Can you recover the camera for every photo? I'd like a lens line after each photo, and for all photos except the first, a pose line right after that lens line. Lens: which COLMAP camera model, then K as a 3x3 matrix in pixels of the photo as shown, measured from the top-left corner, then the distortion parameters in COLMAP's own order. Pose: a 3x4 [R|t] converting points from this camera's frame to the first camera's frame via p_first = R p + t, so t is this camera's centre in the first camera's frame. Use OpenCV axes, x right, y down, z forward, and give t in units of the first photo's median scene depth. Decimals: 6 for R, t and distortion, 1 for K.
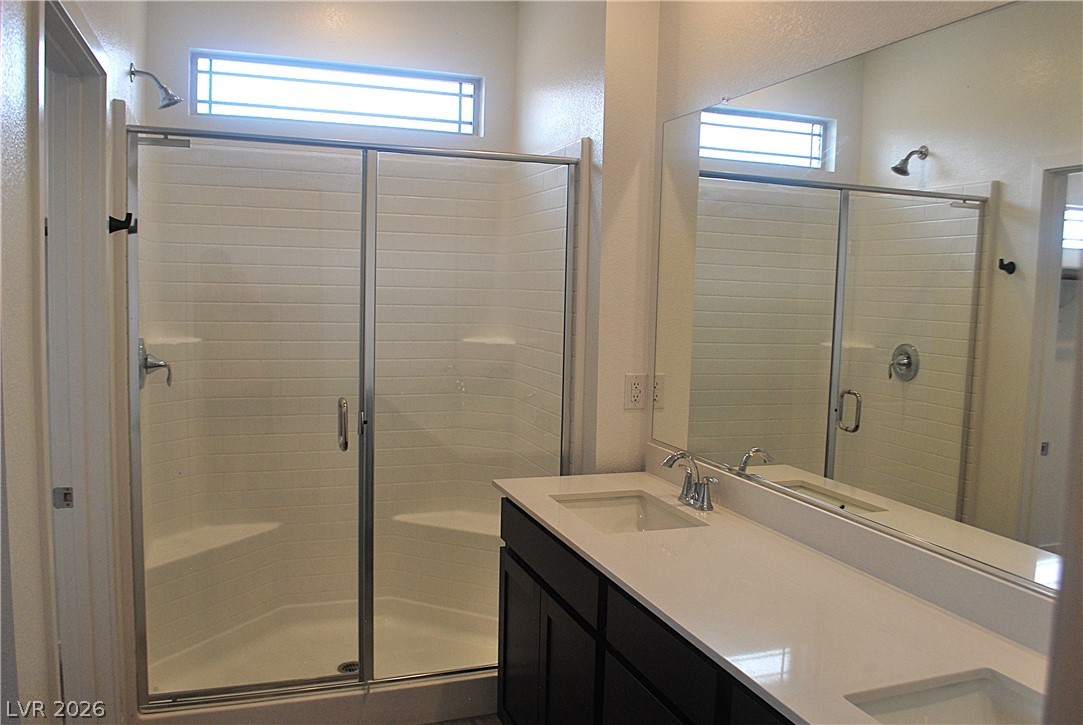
lens RADIAL K [[887.9, 0, 545.9], [0, 887.9, 368.1], [0, 0, 1]] dist [-0.082895, 0.025265]
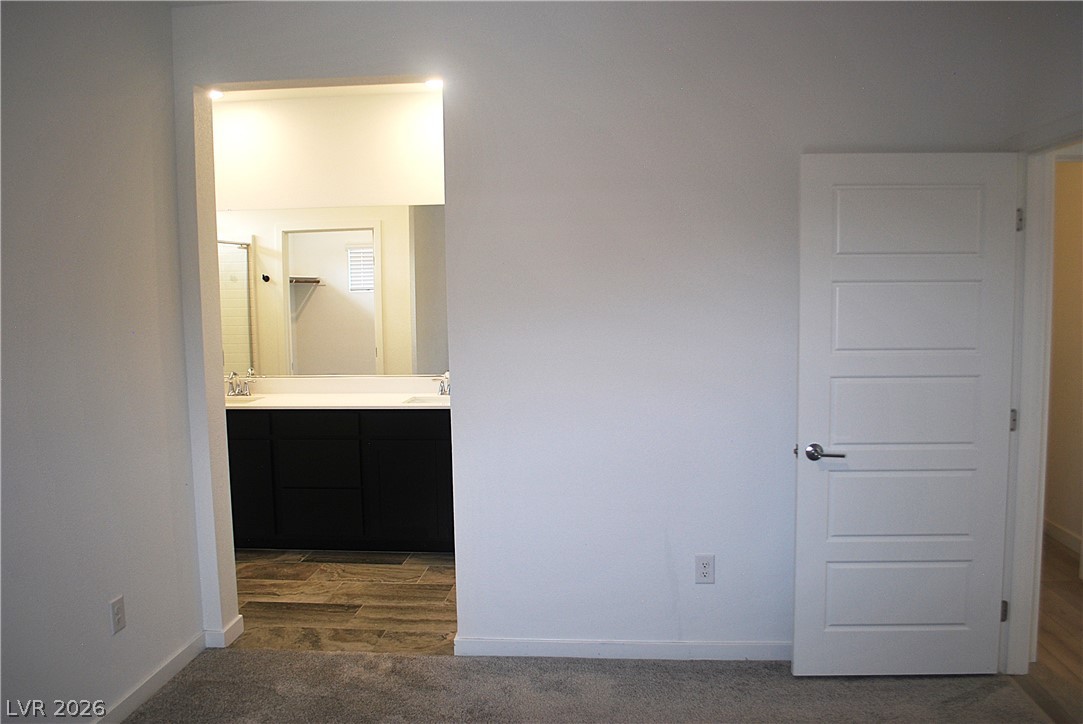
lens RADIAL K [[887.9, 0, 543.1], [0, 887.9, 358.6], [0, 0, 1]] dist [-0.082895, 0.025265]
pose [[0.425560, -0.114730, 0.897628, -1.046272], [0.119730, 0.990349, 0.069818, 0.000891], [-0.896975, 0.077761, 0.435189, -0.443810]]
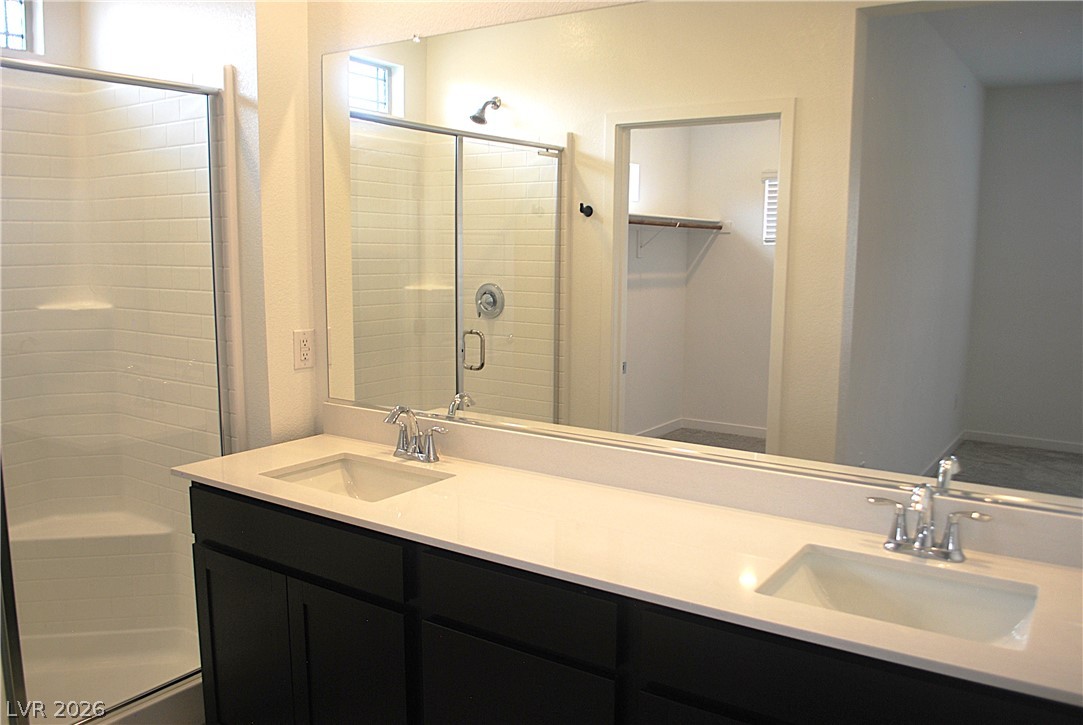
lens RADIAL K [[887.9, 0, 550.9], [0, 887.9, 365.9], [0, 0, 1]] dist [-0.082895, 0.025265]
pose [[0.804628, -0.102272, 0.584905, -0.200423], [0.069158, 0.994492, 0.078753, -0.009541], [-0.589738, -0.022916, 0.807270, 0.095071]]
